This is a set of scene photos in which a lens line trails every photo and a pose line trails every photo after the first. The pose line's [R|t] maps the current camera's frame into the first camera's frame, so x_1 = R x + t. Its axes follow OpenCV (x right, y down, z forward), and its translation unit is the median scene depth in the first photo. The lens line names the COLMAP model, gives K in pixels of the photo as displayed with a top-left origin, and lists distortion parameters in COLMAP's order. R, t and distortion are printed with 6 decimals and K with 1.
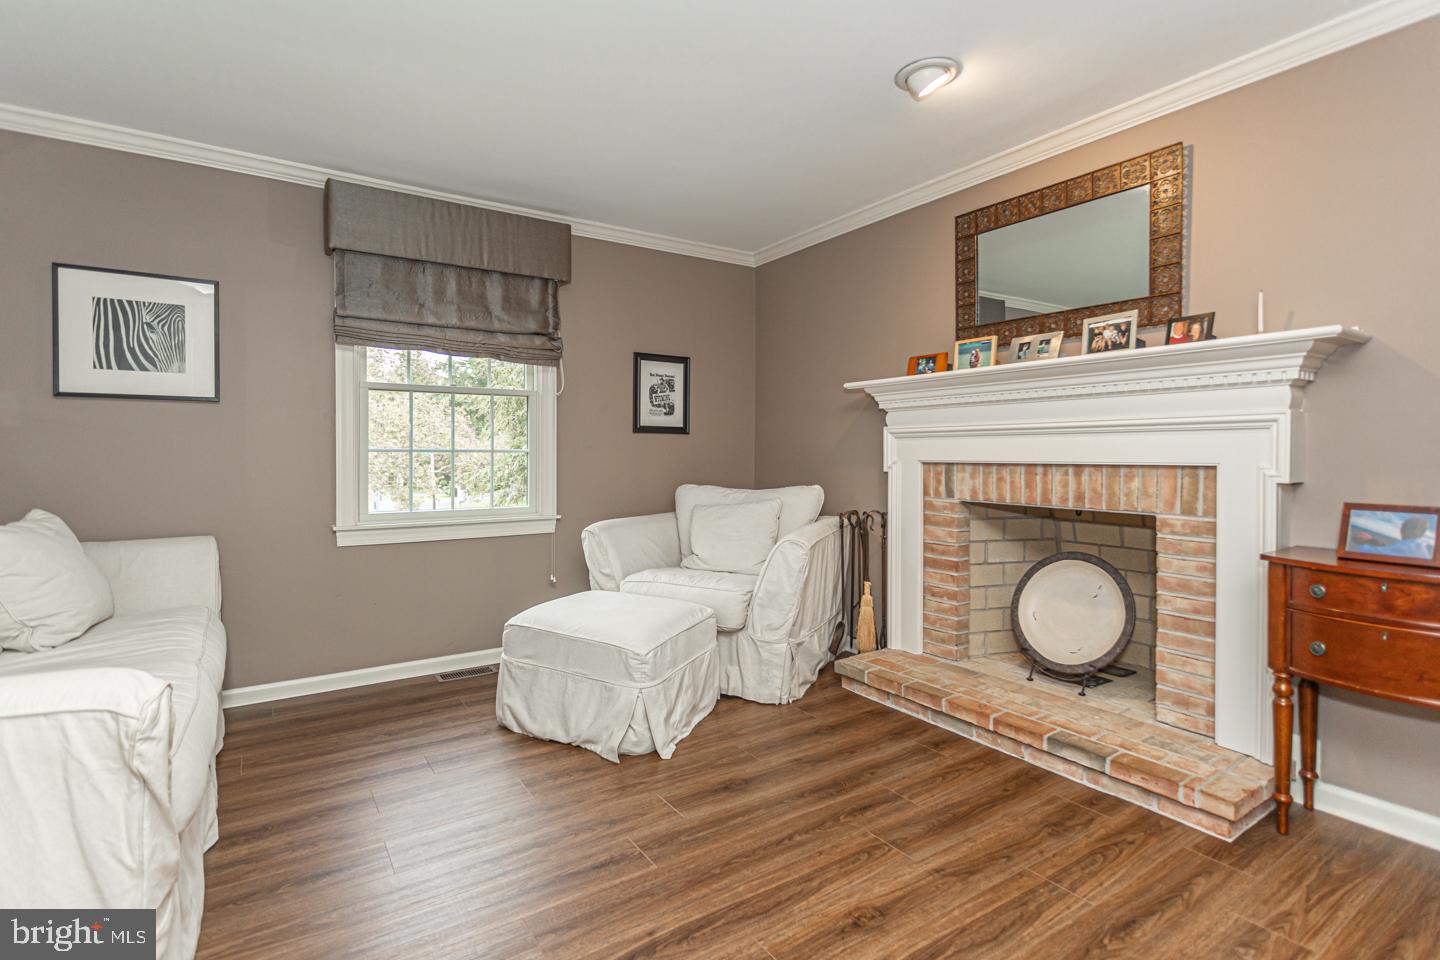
lens RADIAL K [[679.3, 0, 724.9], [0, 679.3, 473.6], [0, 0, 1]] dist [0.003712, 0.001390]
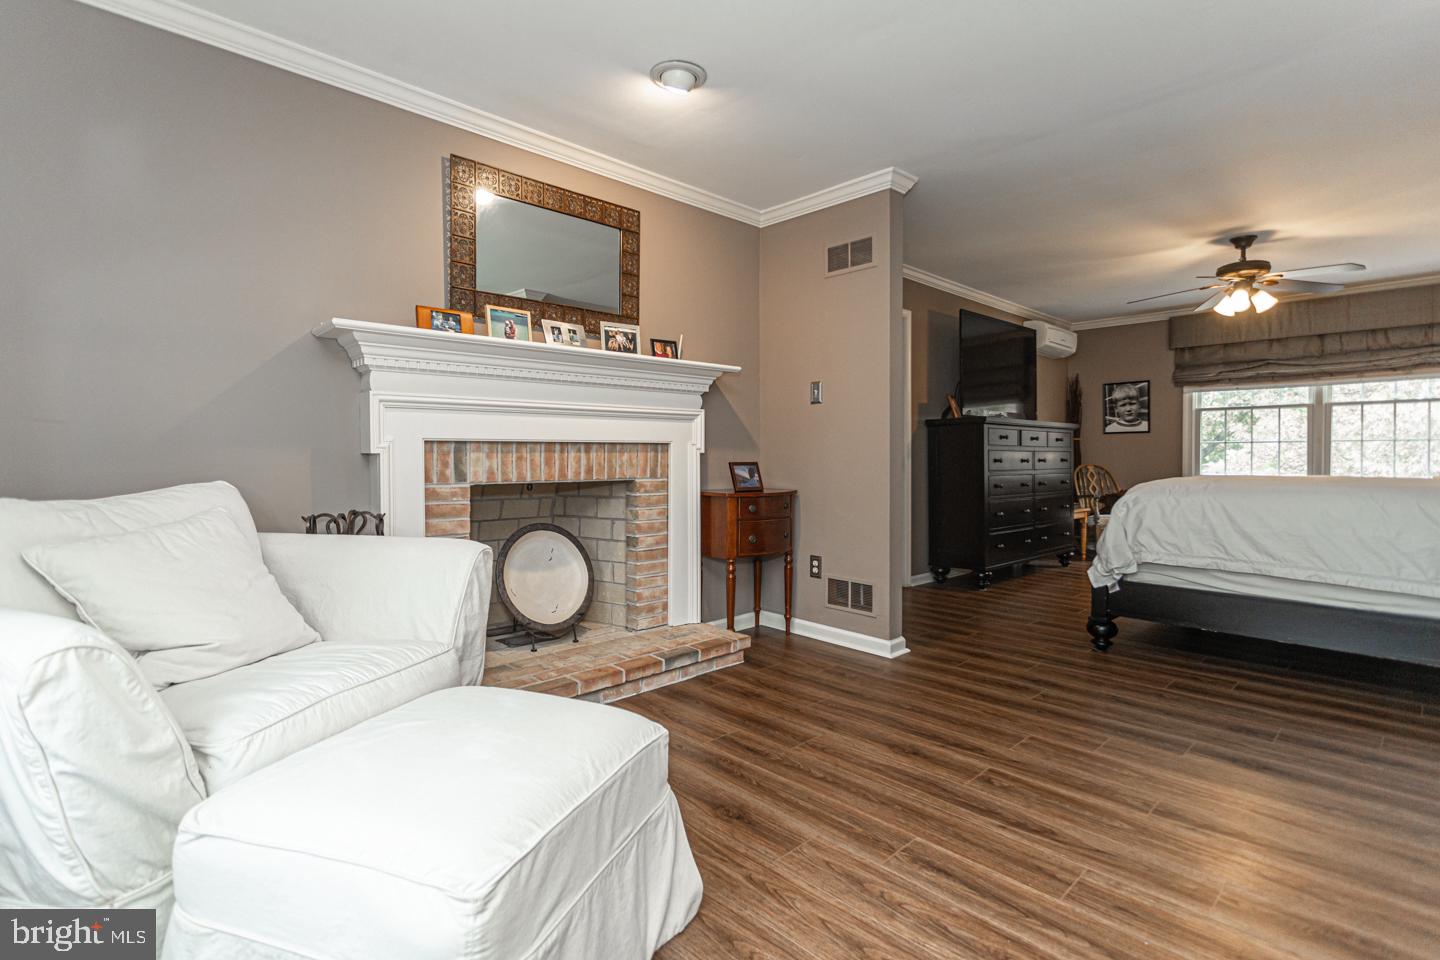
lens RADIAL K [[689.9, 0, 728.6], [0, 689.9, 477.7], [0, 0, 1]] dist [-0.000818, 0.000796]
pose [[-0.159281, -0.036296, 0.986566, -0.734426], [0.029699, 0.998695, 0.041537, 0.004875], [-0.986787, 0.035916, -0.157995, 1.009496]]
